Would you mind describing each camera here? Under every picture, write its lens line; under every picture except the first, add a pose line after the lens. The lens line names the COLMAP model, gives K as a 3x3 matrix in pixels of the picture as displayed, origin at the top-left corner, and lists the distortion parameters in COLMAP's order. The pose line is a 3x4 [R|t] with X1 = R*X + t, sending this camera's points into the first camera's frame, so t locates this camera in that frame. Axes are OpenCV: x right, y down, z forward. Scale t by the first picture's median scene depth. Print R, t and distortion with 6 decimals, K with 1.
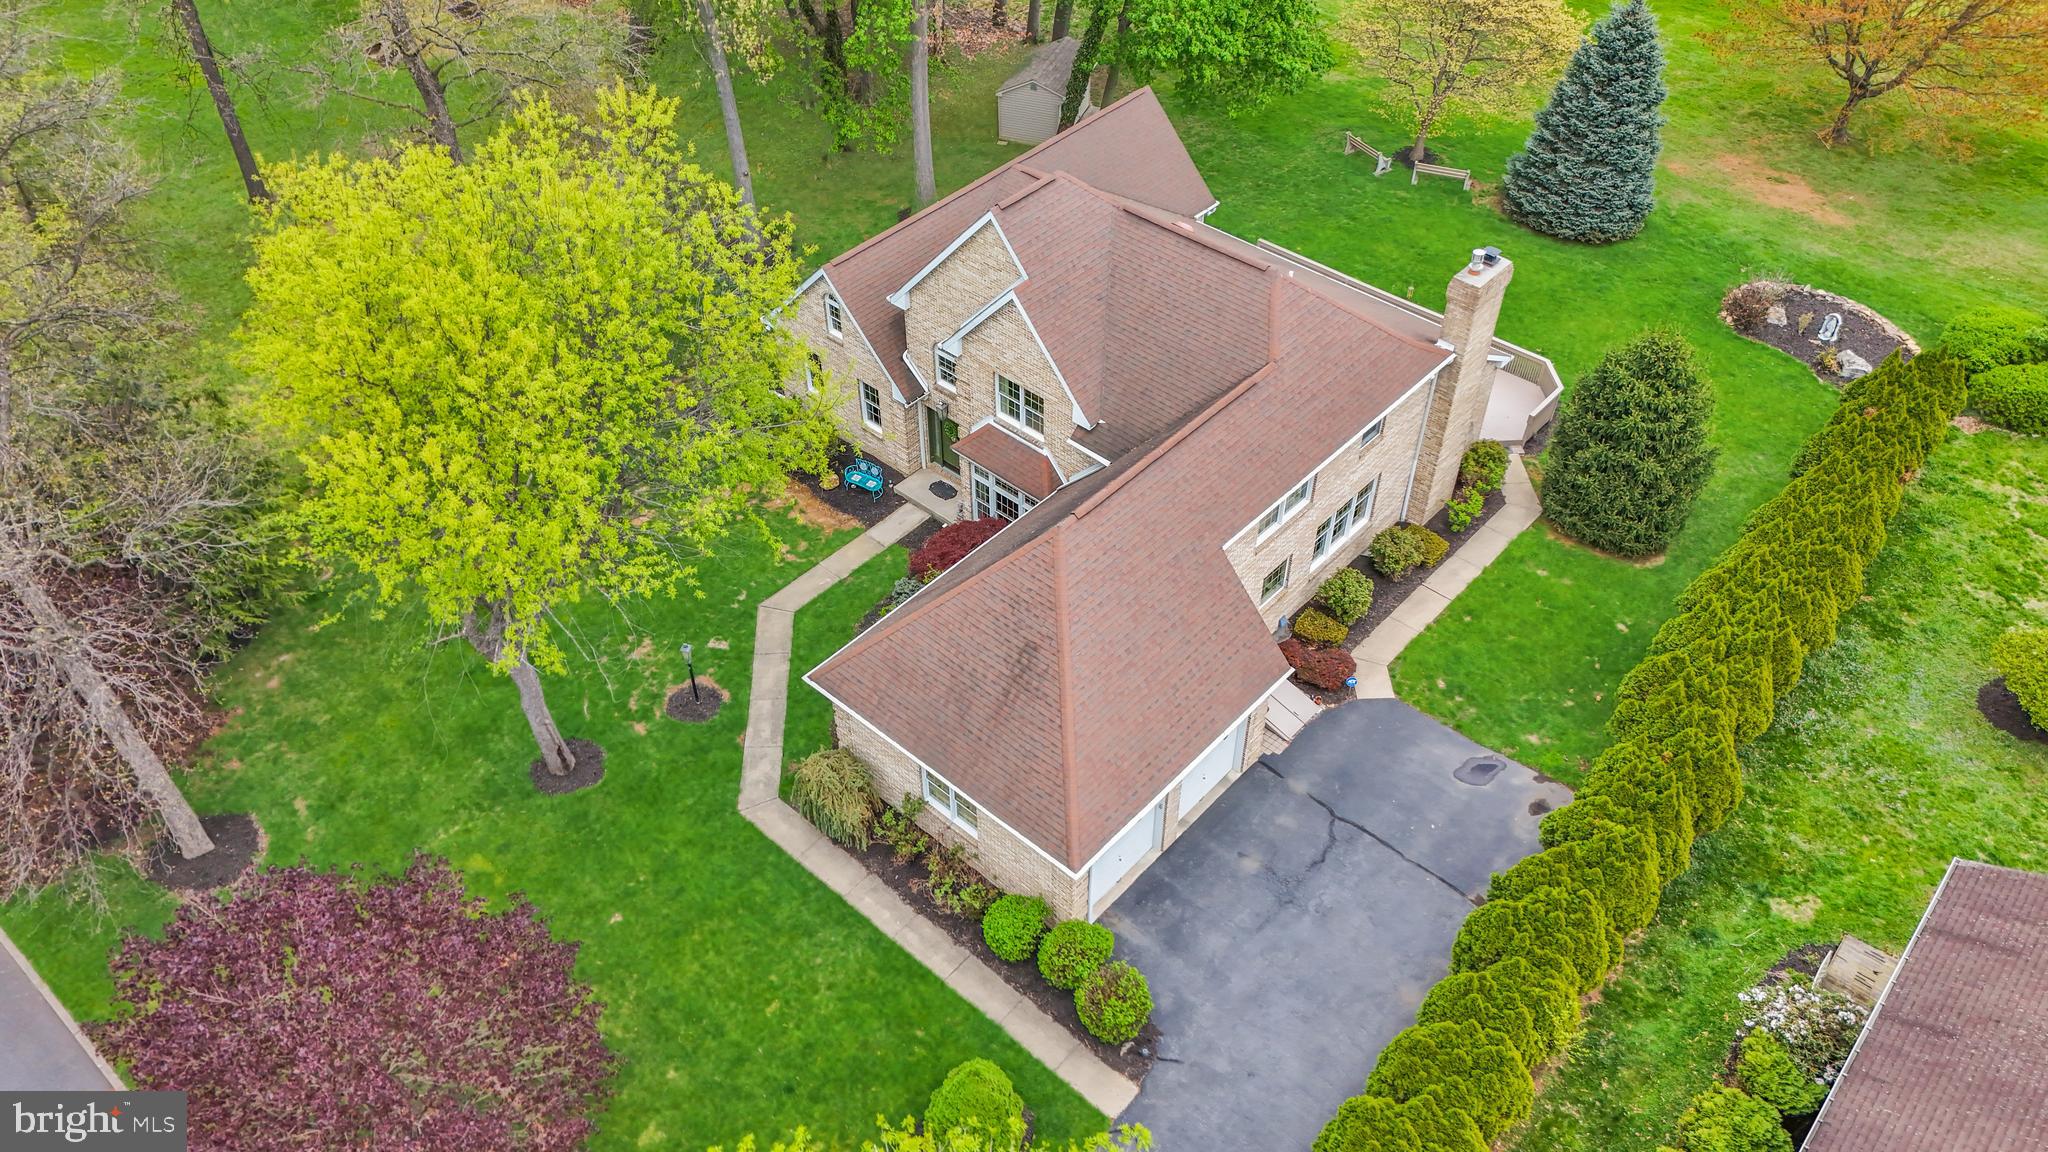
lens RADIAL K [[1521.9, 0, 1014.0], [0, 1521.9, 565.5], [0, 0, 1]] dist [0.111876, -0.117593]
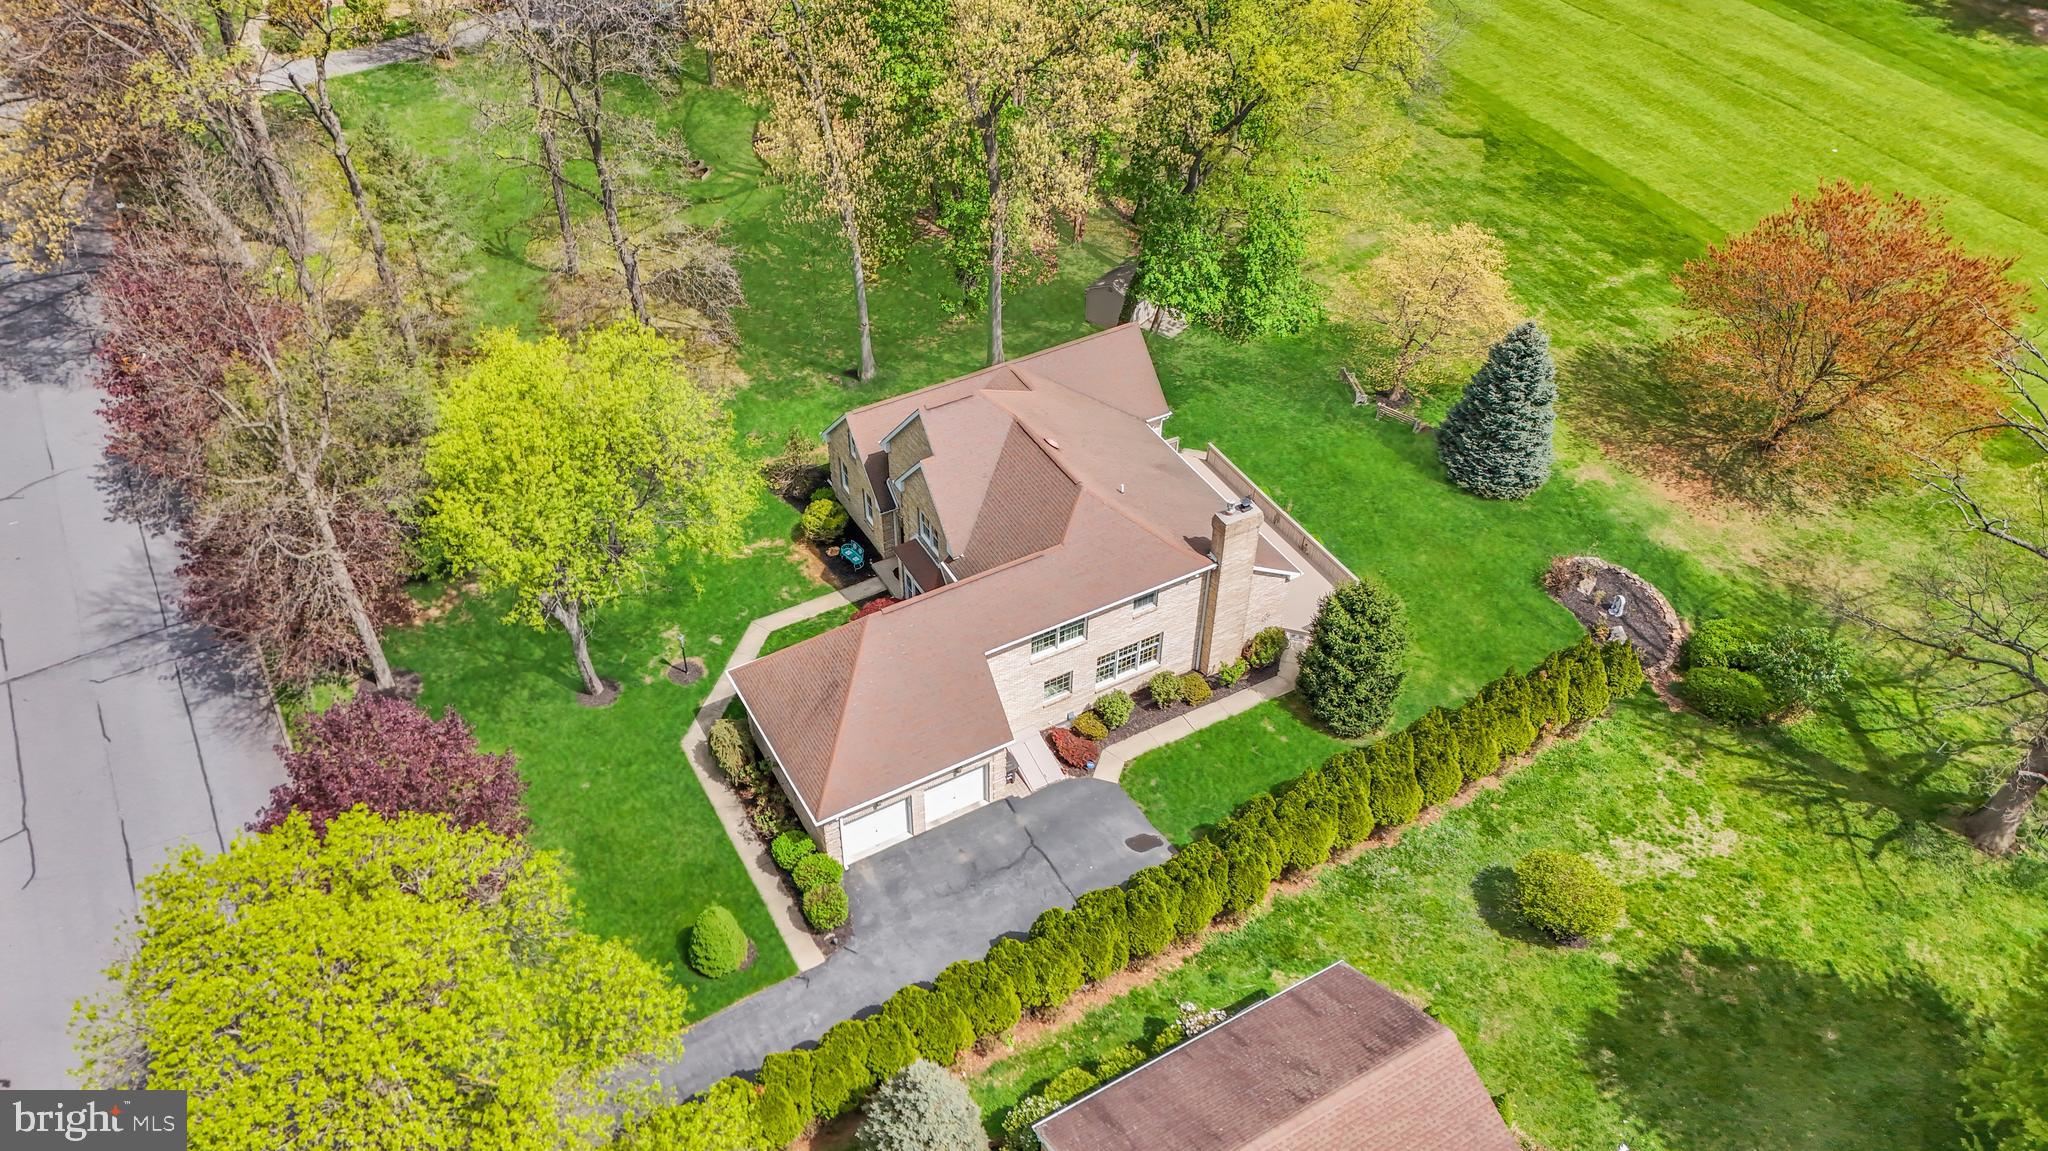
lens RADIAL K [[1547.4, 0, 985.5], [0, 1547.4, 569.6], [0, 0, 1]] dist [0.105997, -0.126106]
pose [[0.943739, 0.223107, -0.244090, 0.442554], [-0.228482, 0.973527, 0.006444, -0.092682], [0.239065, 0.049689, 0.969731, -0.470560]]
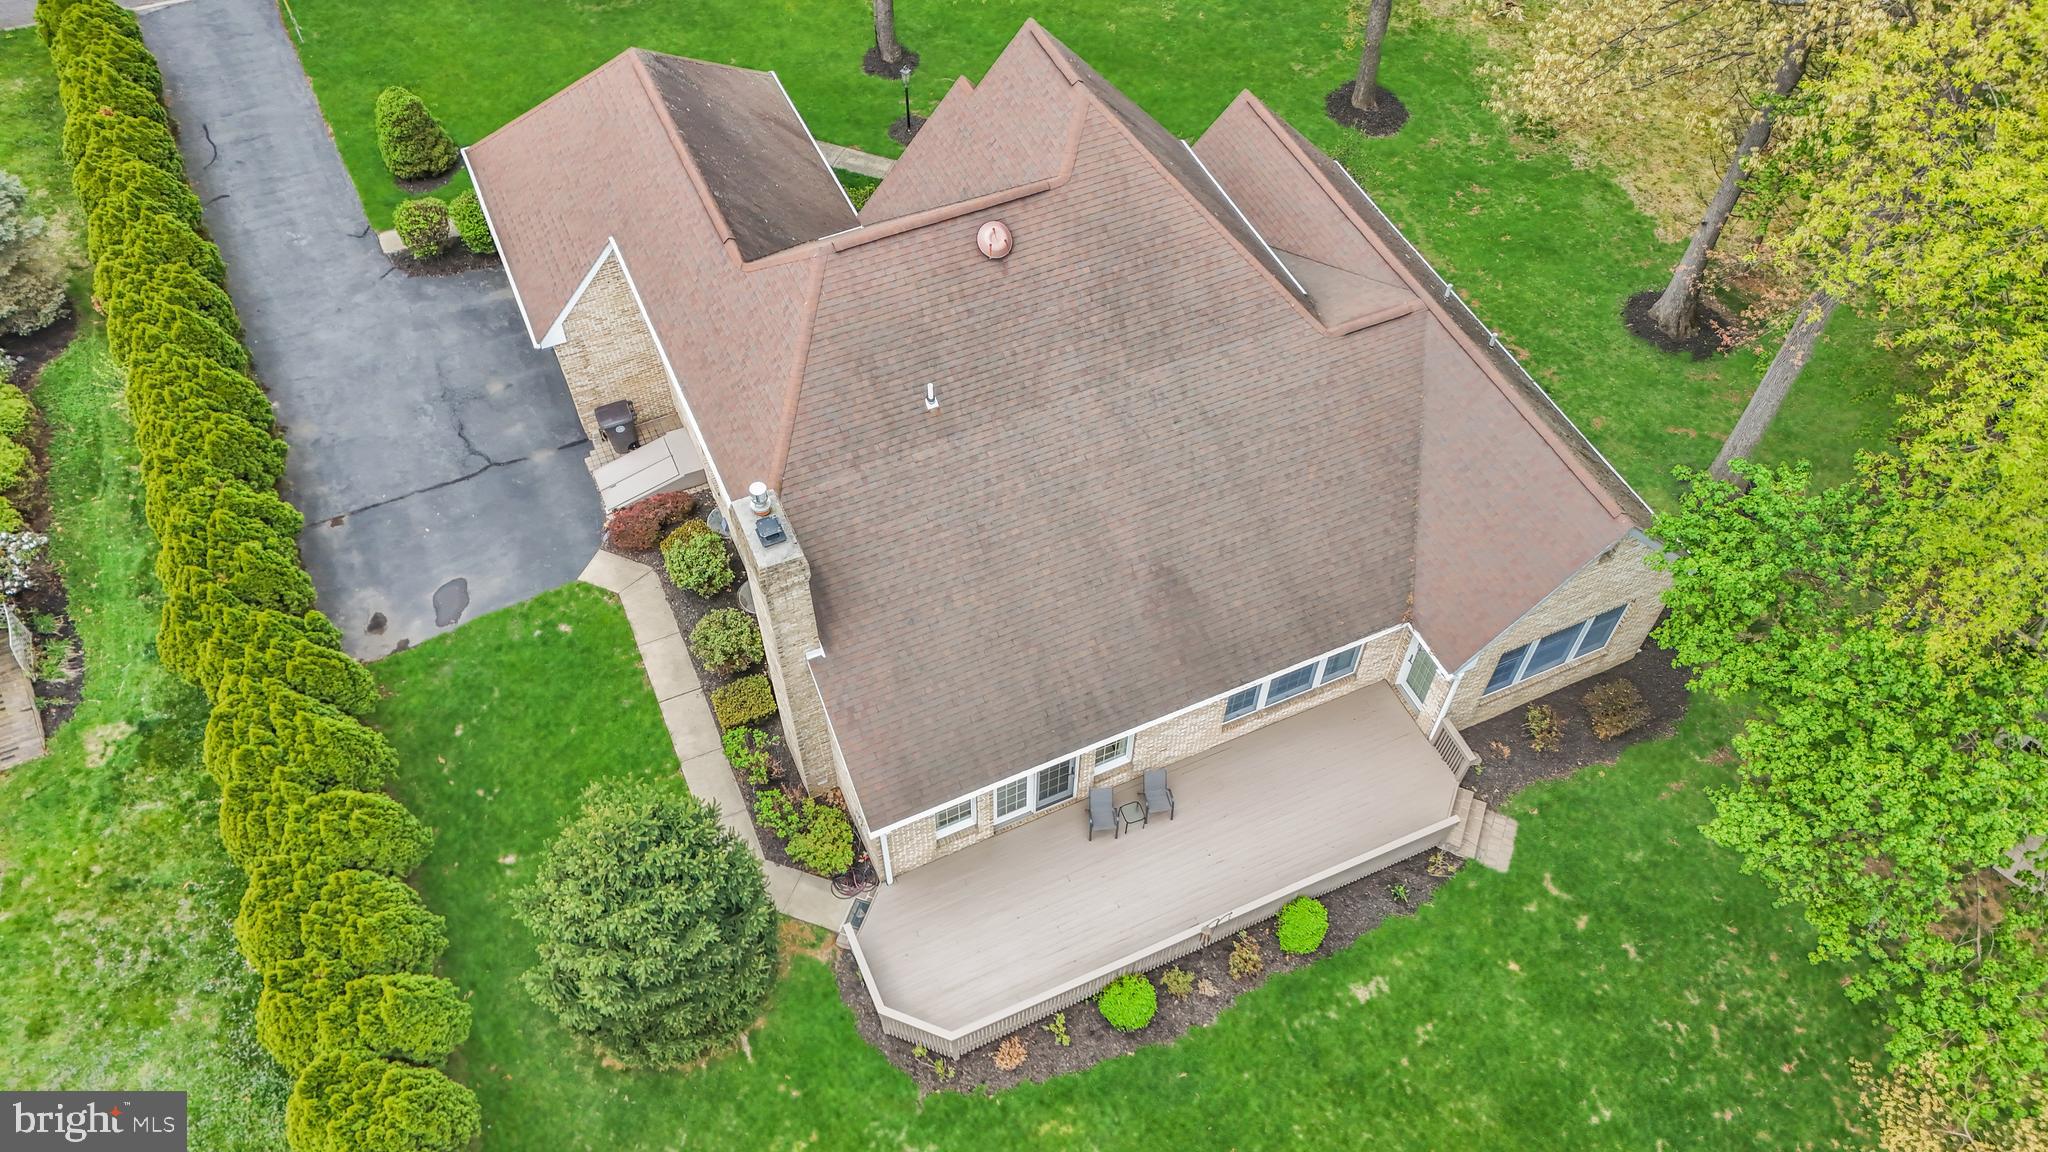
lens RADIAL K [[1521.9, 0, 1014.0], [0, 1521.9, 565.5], [0, 0, 1]] dist [0.111876, -0.117593]
pose [[-0.399970, 0.730825, -0.553100, 0.633959], [-0.629731, 0.219340, 0.745204, -0.741761], [0.665930, 0.646363, 0.372494, 0.825965]]
